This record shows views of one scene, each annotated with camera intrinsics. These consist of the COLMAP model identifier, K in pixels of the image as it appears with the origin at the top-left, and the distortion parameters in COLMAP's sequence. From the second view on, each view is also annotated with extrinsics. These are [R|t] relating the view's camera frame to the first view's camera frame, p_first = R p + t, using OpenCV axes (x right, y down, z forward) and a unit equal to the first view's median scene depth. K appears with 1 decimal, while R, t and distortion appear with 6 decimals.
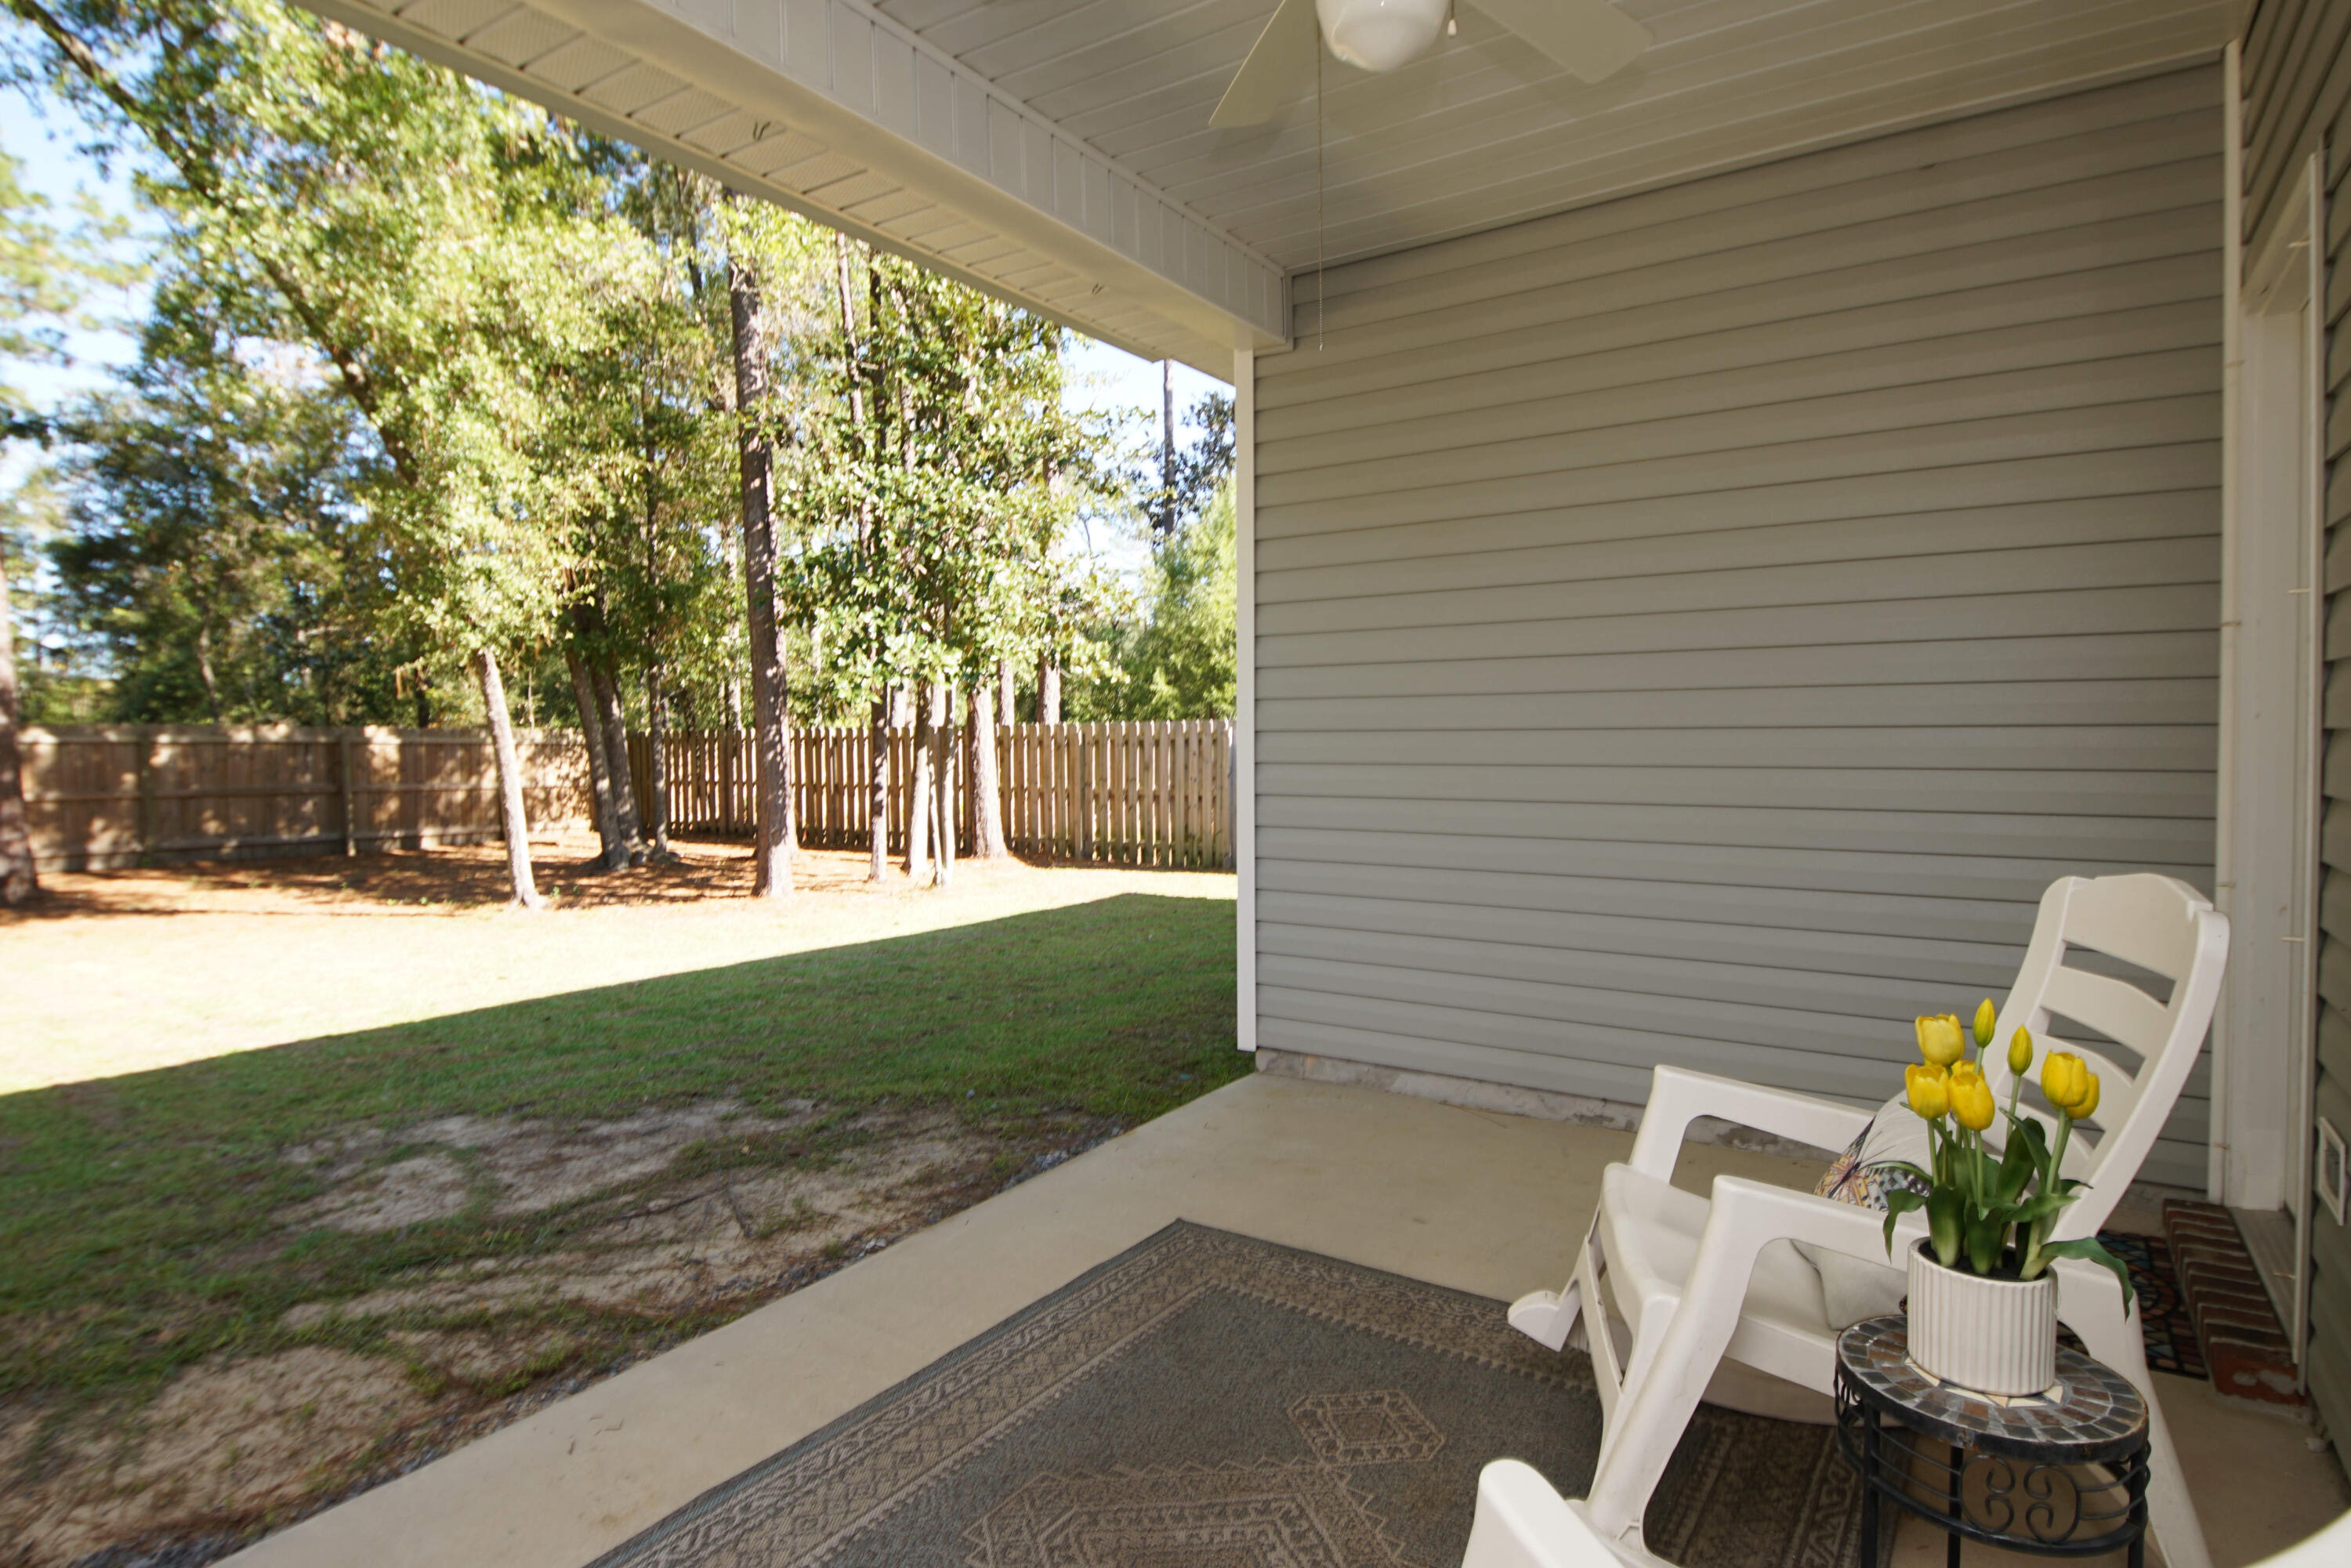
lens RADIAL K [[1257.2, 0, 1154.8], [0, 1257.2, 767.4], [0, 0, 1]] dist [0.040180, -0.038751]
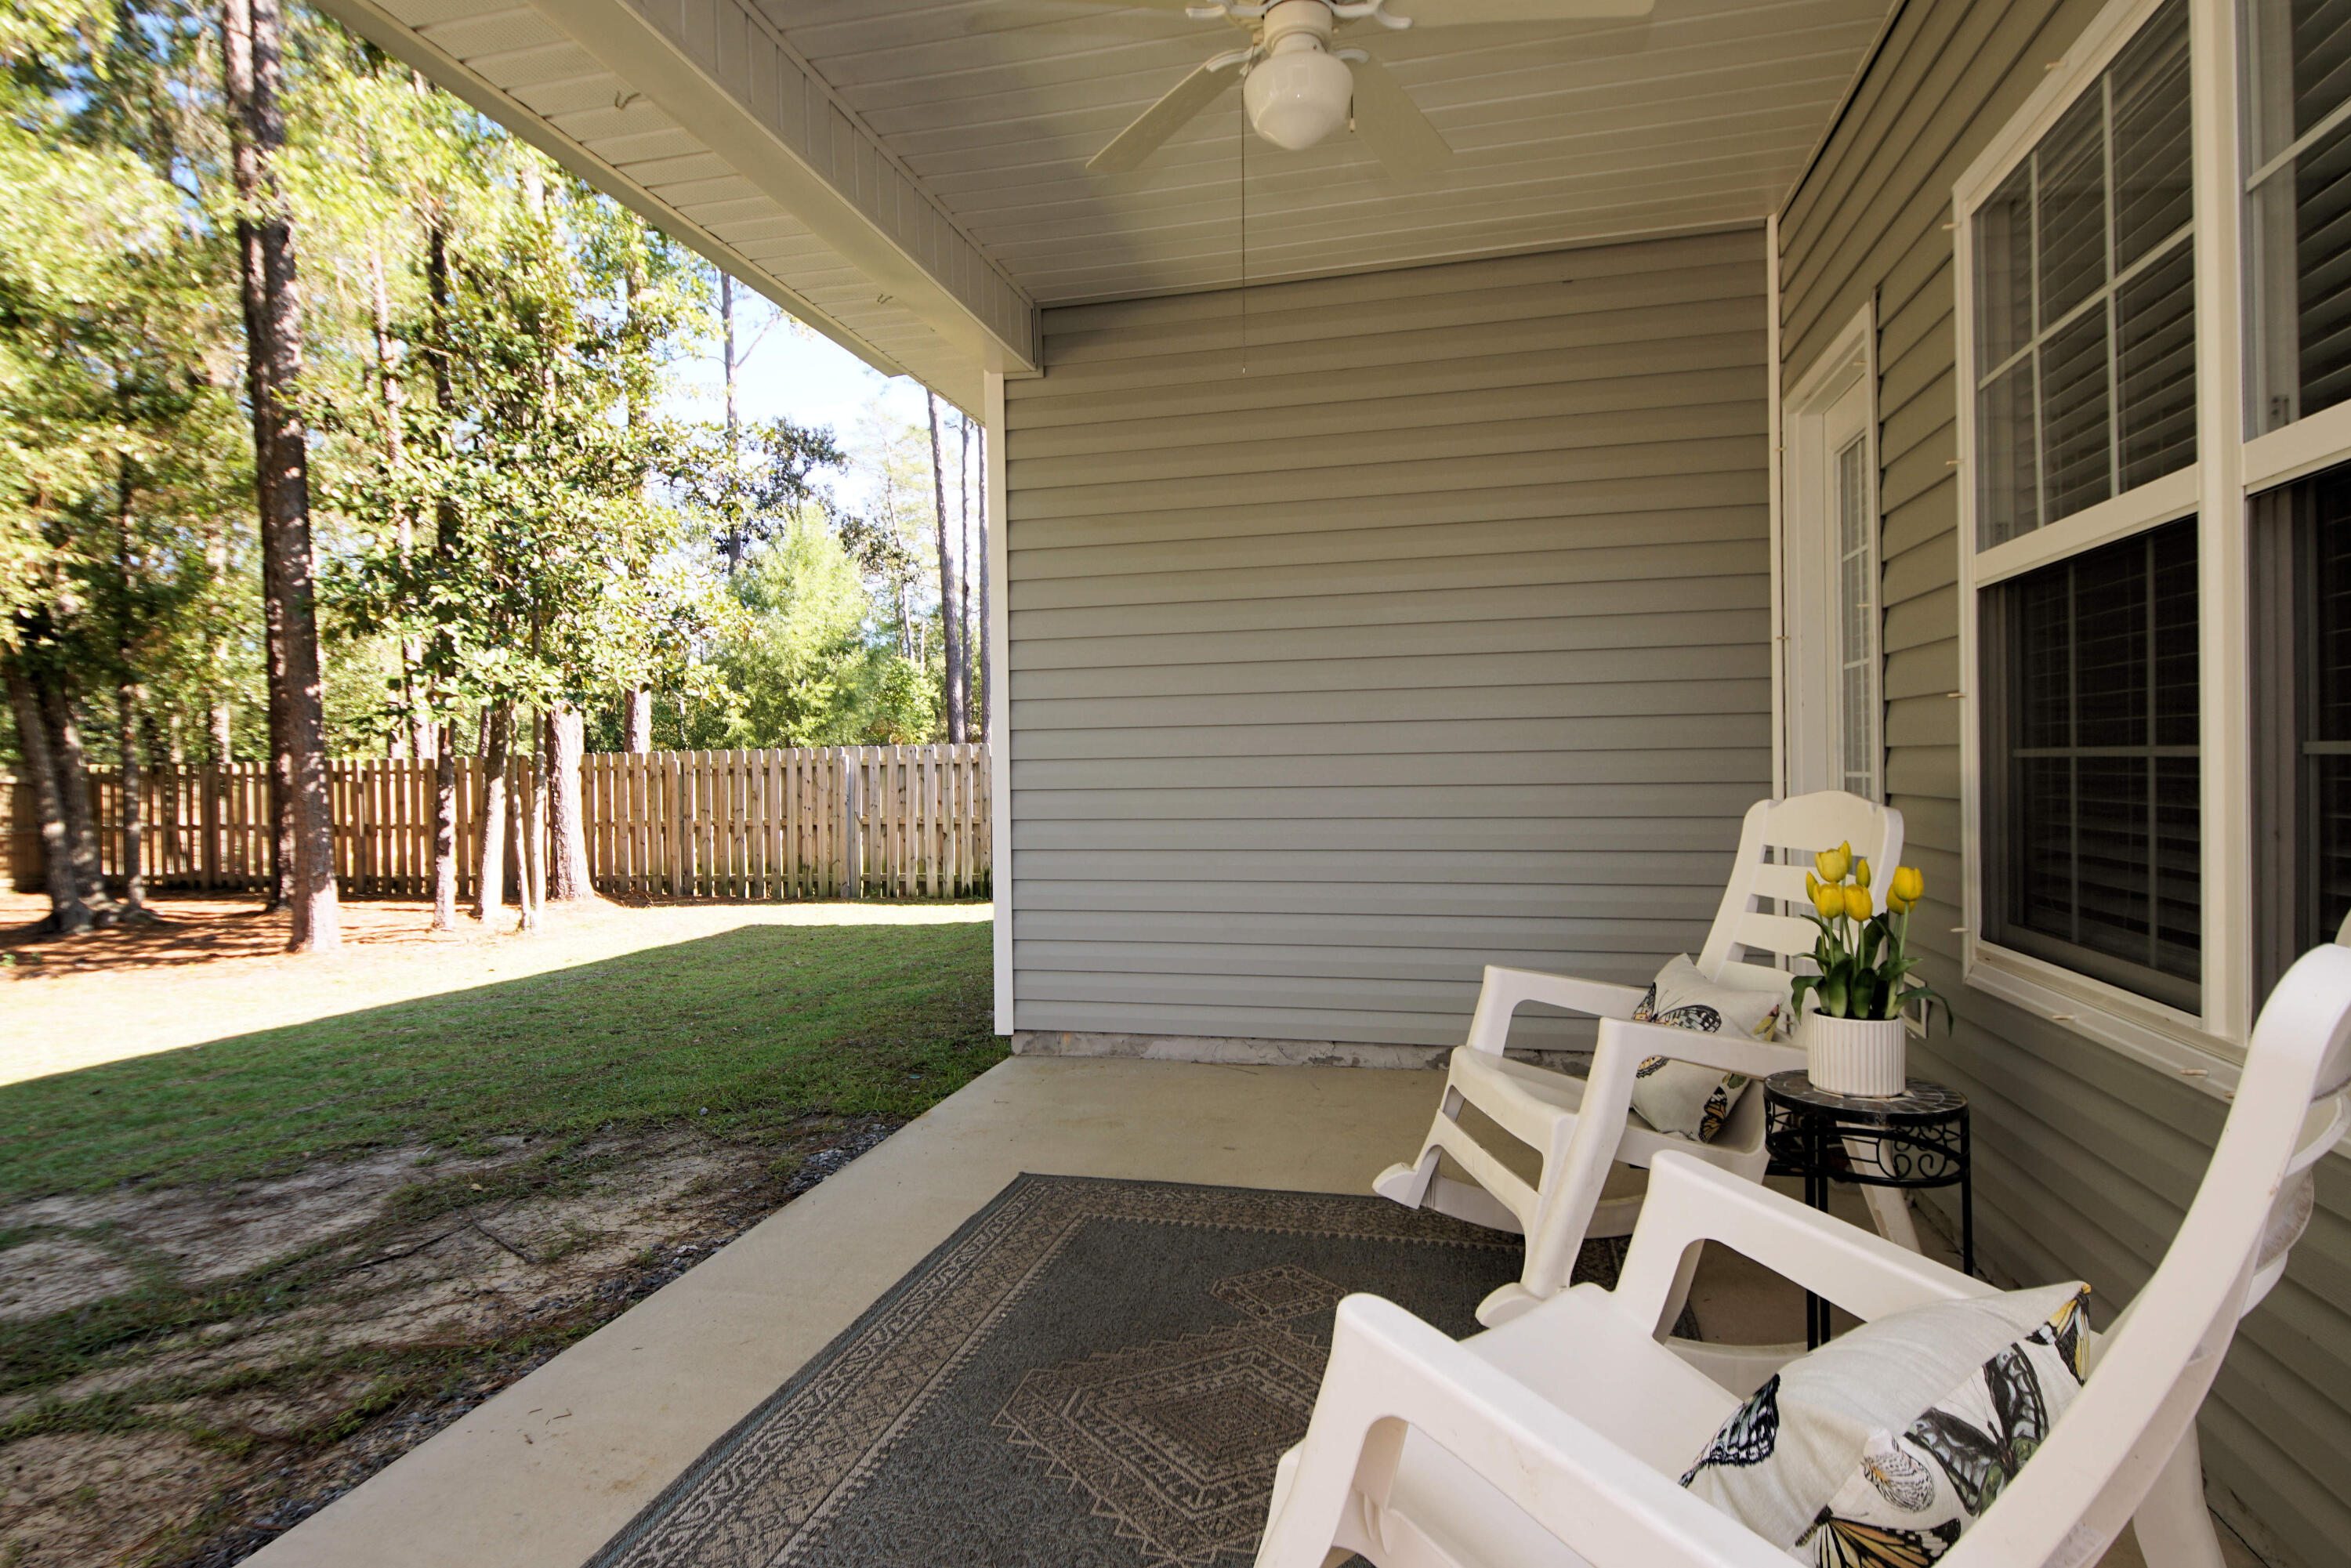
lens RADIAL K [[1257.2, 0, 1154.8], [0, 1257.2, 767.4], [0, 0, 1]] dist [0.040180, -0.038751]
pose [[0.939592, -0.008464, 0.342191, -0.158416], [0.019082, 0.999435, -0.027675, 0.031744], [-0.341763, 0.032533, 0.939223, -0.032453]]
